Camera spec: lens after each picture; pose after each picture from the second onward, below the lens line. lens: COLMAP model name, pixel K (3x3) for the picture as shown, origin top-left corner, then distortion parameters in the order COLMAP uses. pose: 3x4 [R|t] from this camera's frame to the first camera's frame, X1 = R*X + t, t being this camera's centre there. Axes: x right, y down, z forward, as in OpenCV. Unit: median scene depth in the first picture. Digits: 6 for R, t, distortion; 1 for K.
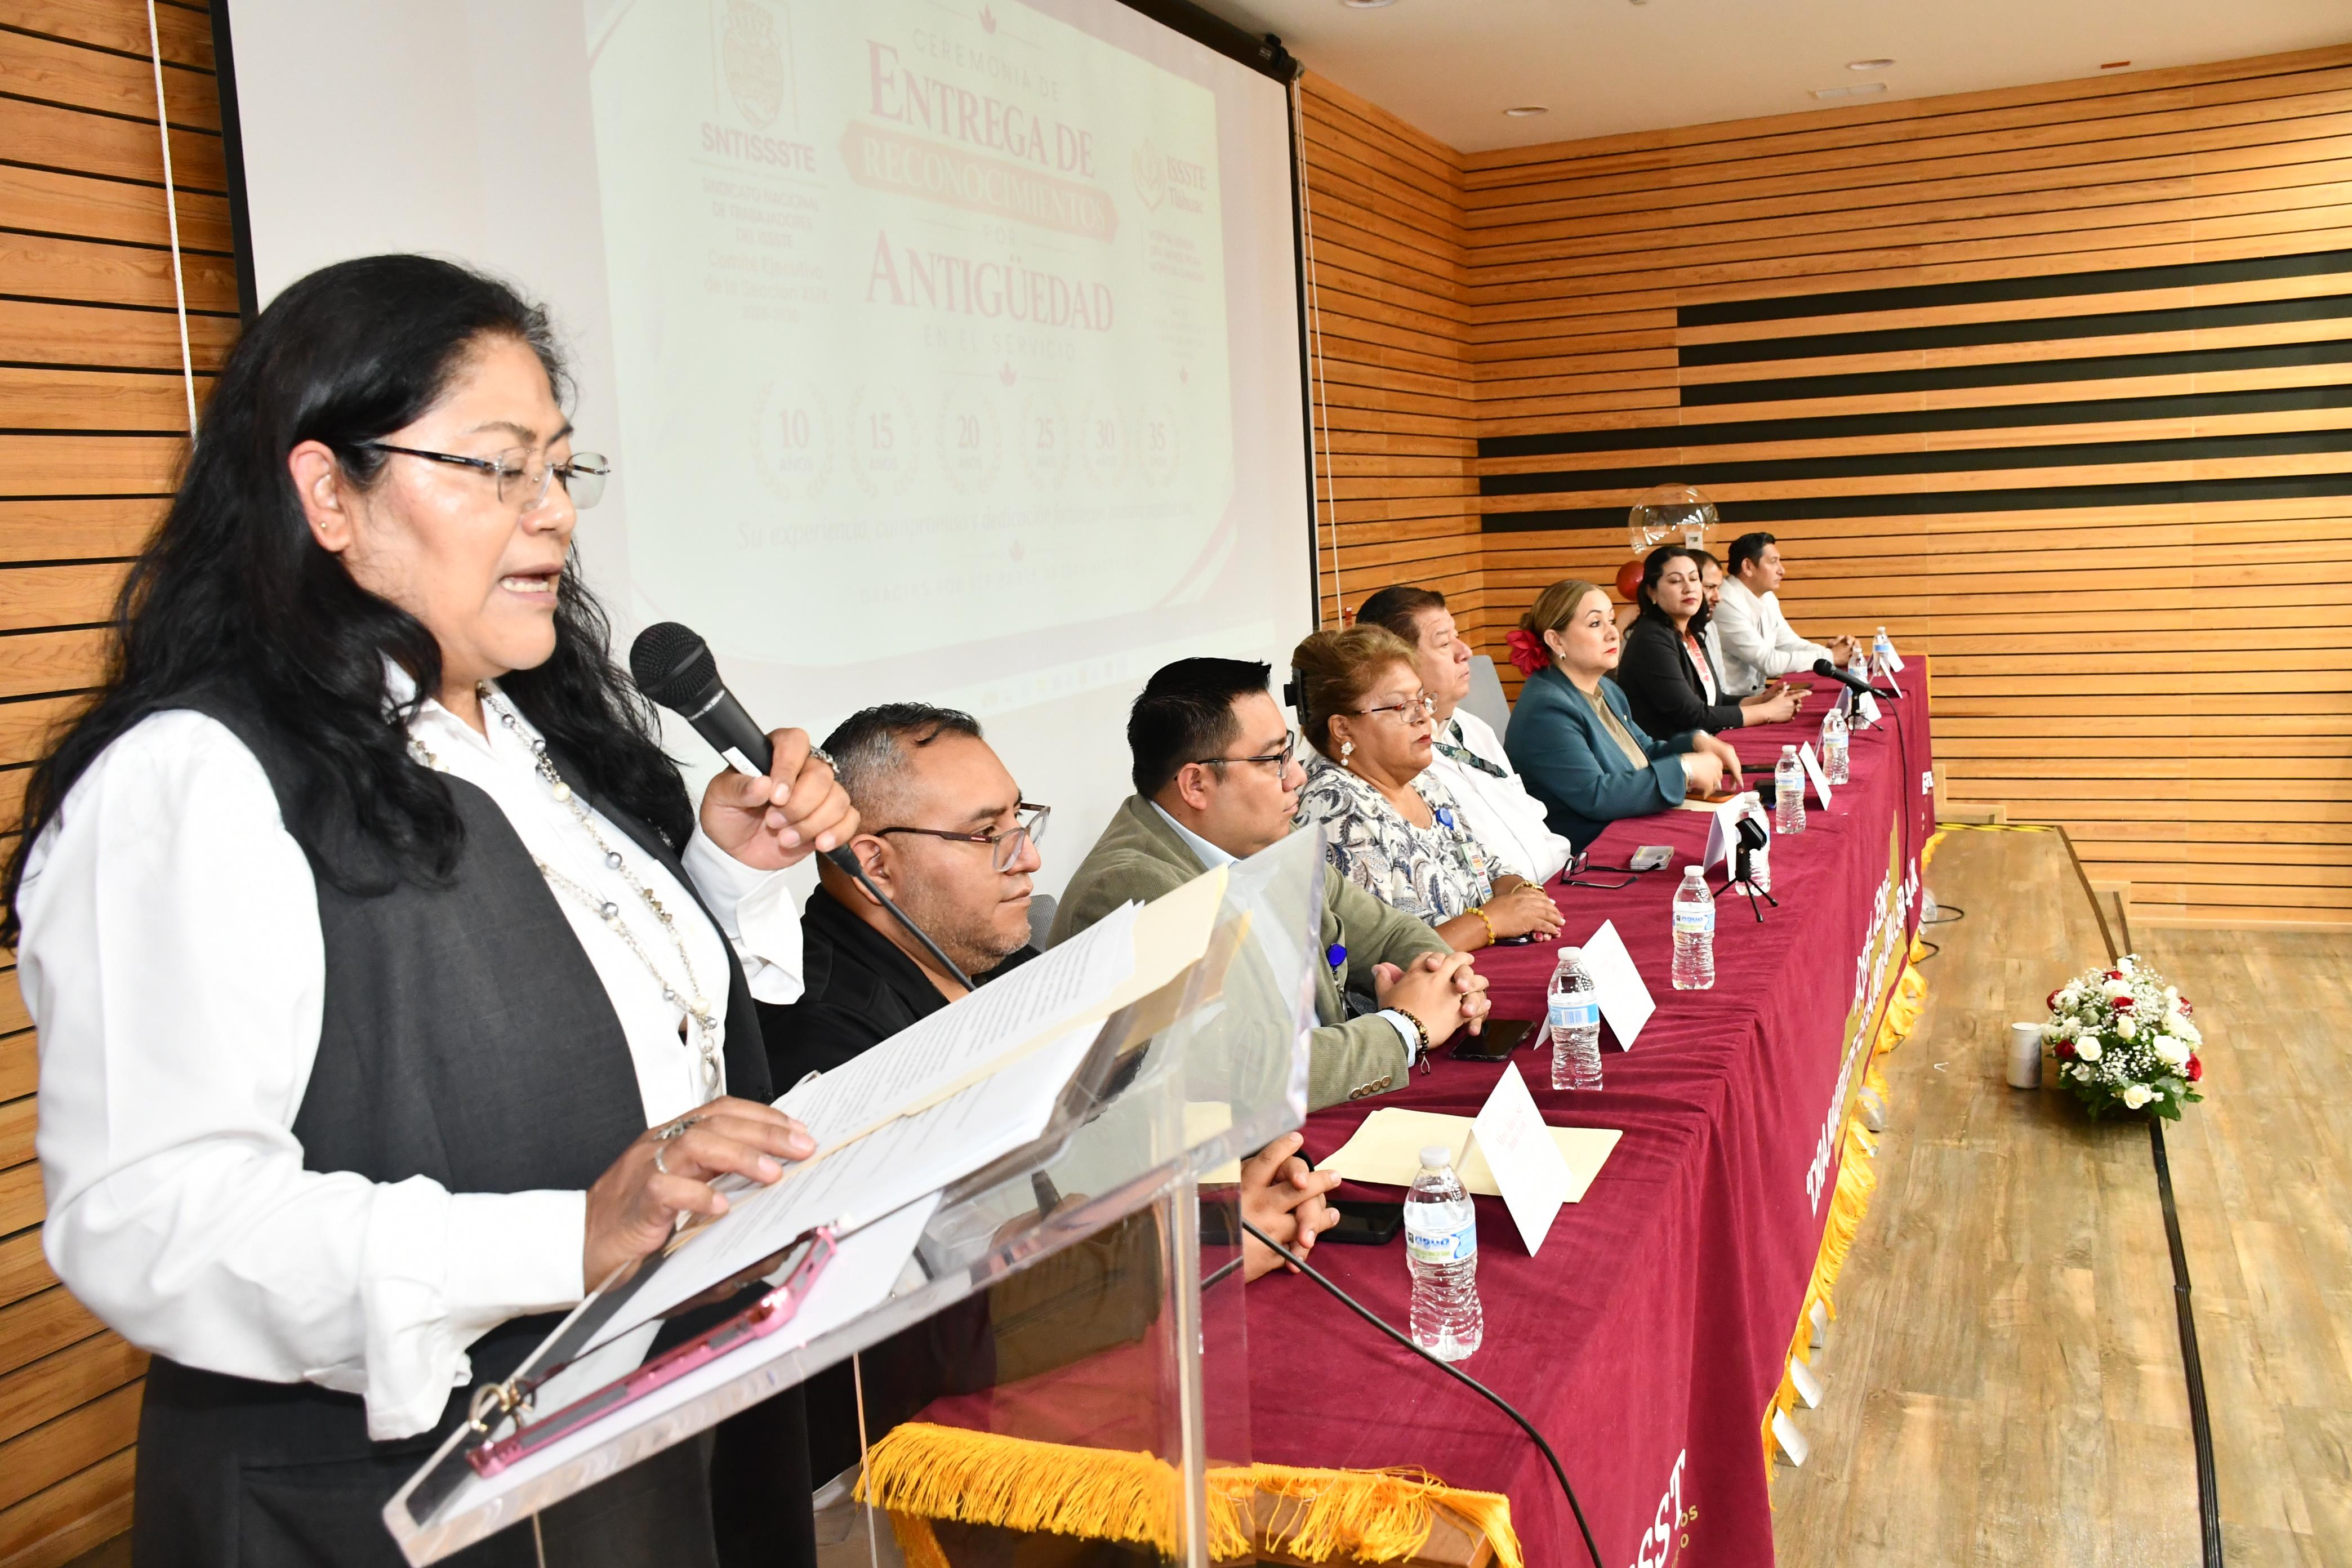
lens RADIAL K [[1849.8, 0, 1182.7], [0, 1849.8, 774.9], [0, 0, 1]] dist [-0.120080, 0.071040]
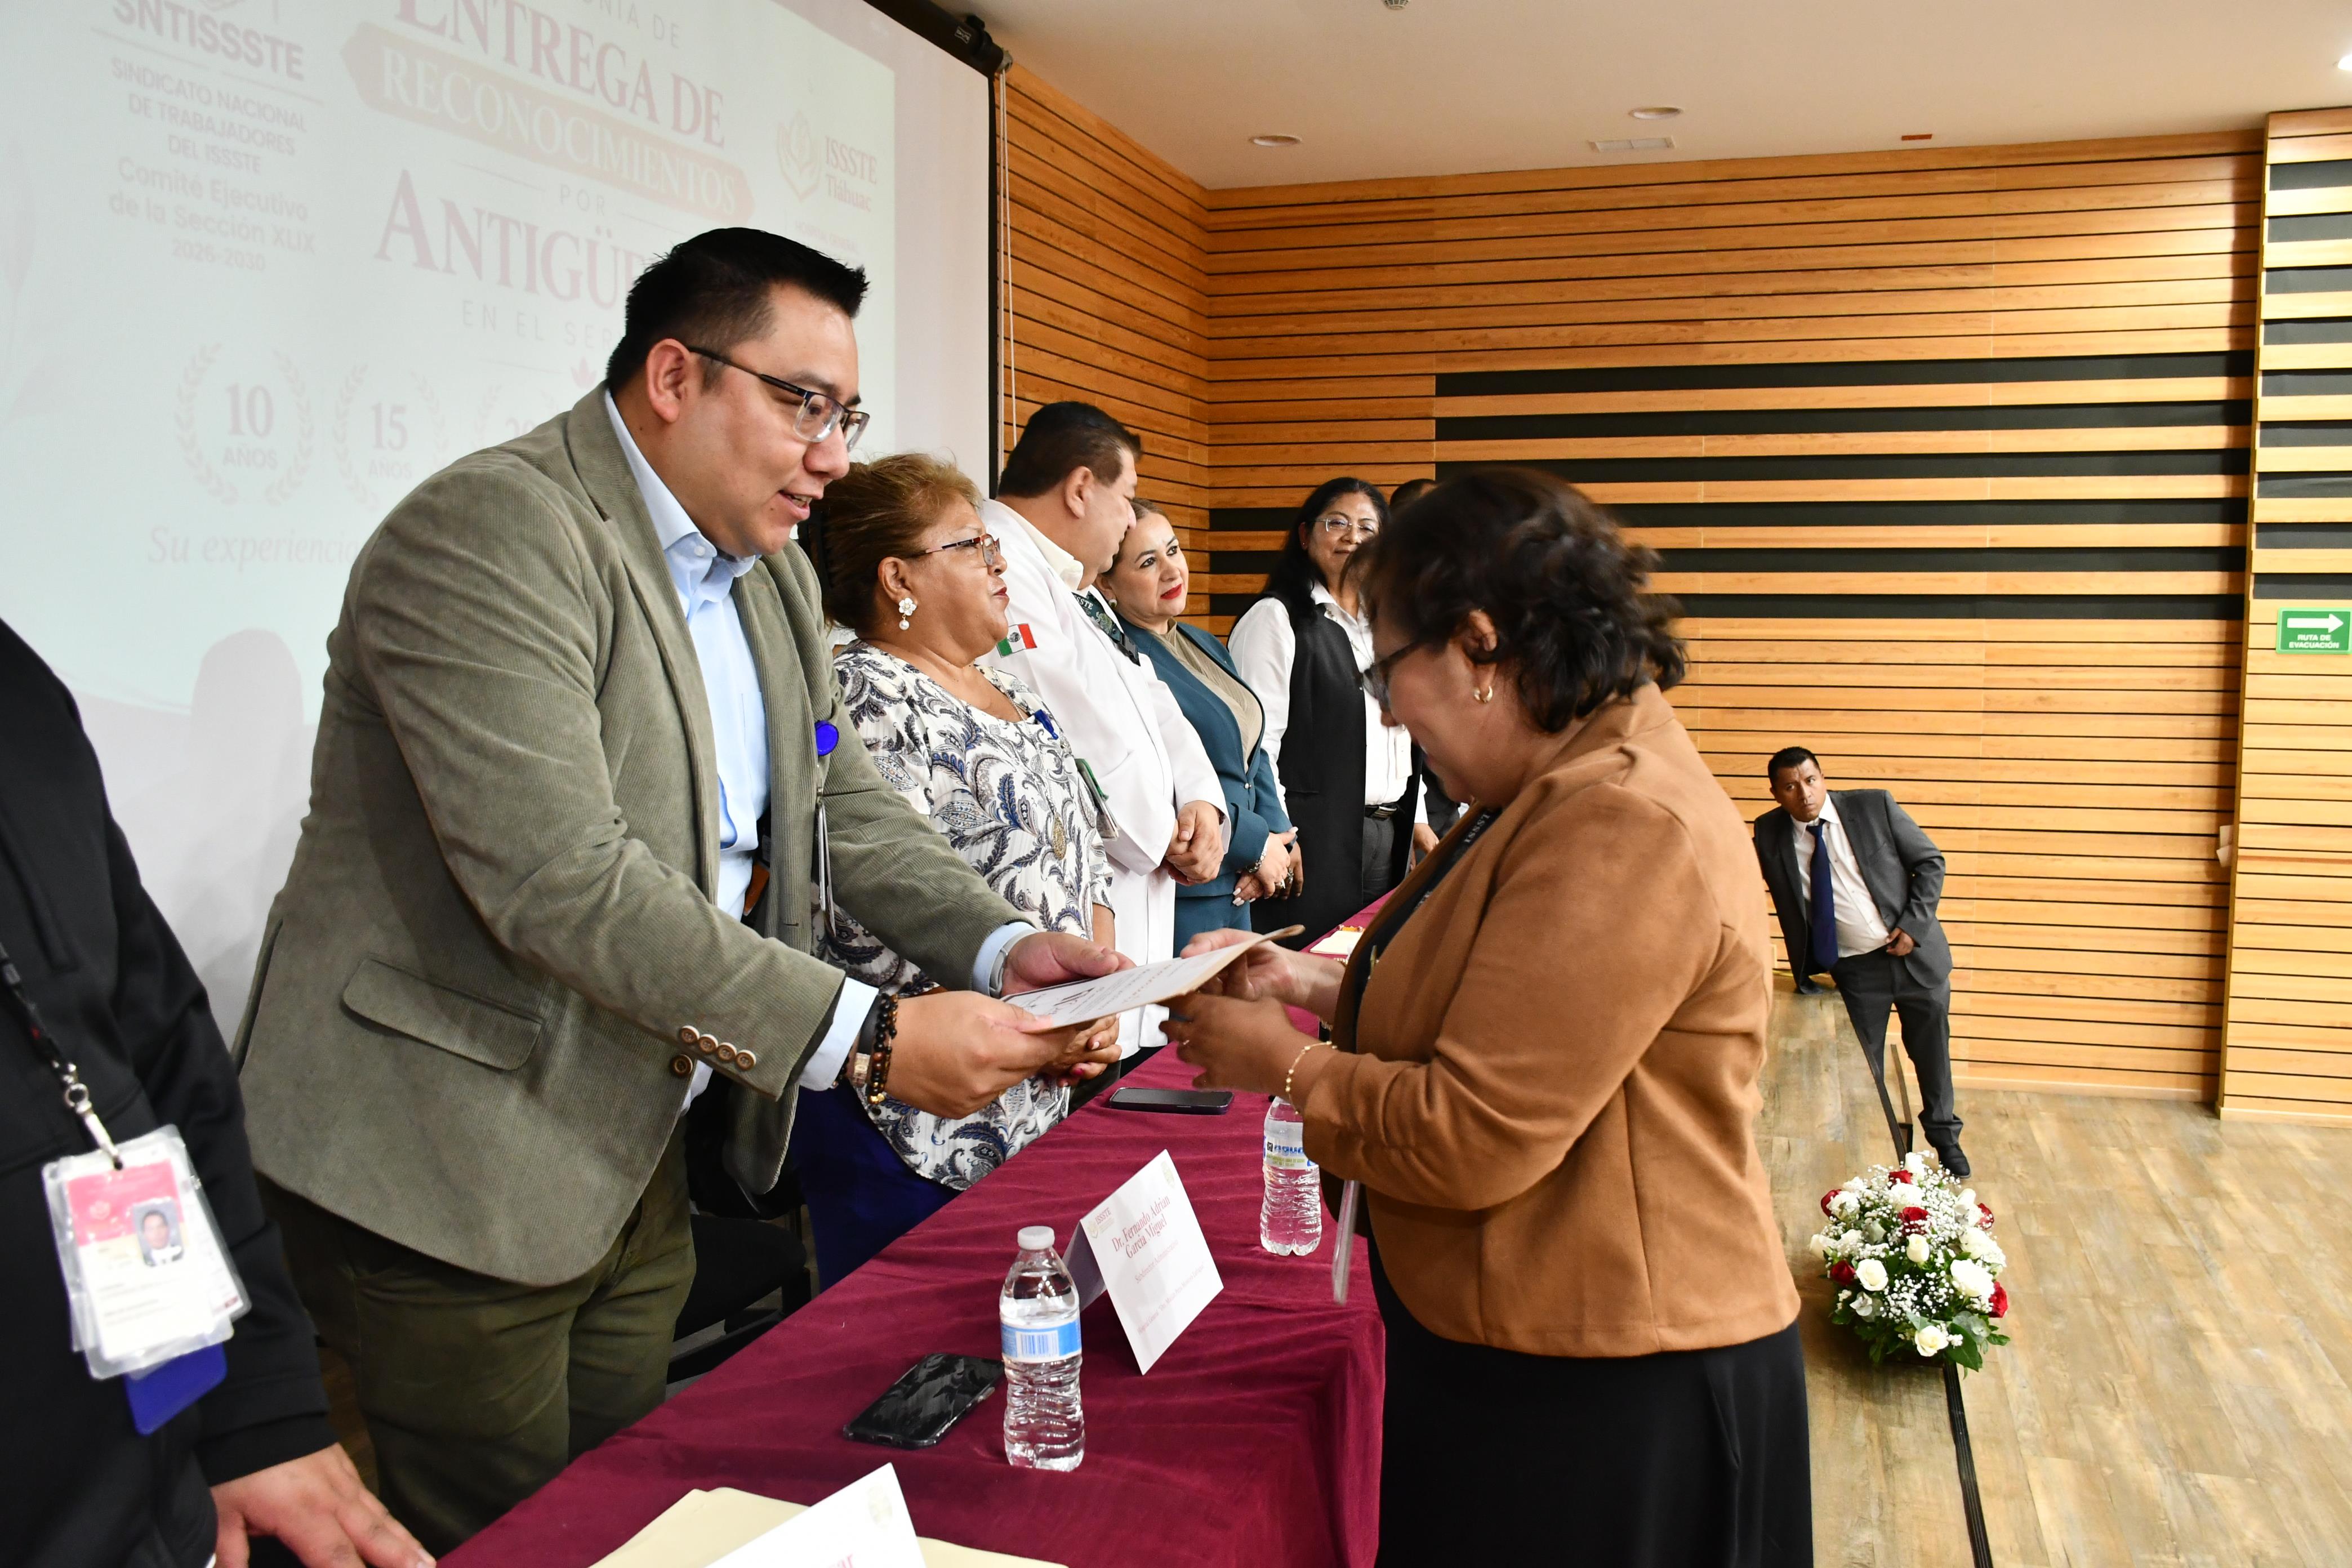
lens RADIAL K [[1963.9, 0, 1204.9], [0, 1963.9, 774.4], [0, 0, 1]] dist [-0.115883, 0.117979]
pose [[0.989762, 0.043825, 0.135836, 0.048268], [-0.036585, 0.997797, -0.055345, -0.005005], [-0.137962, 0.049808, 0.989184, 0.101266]]
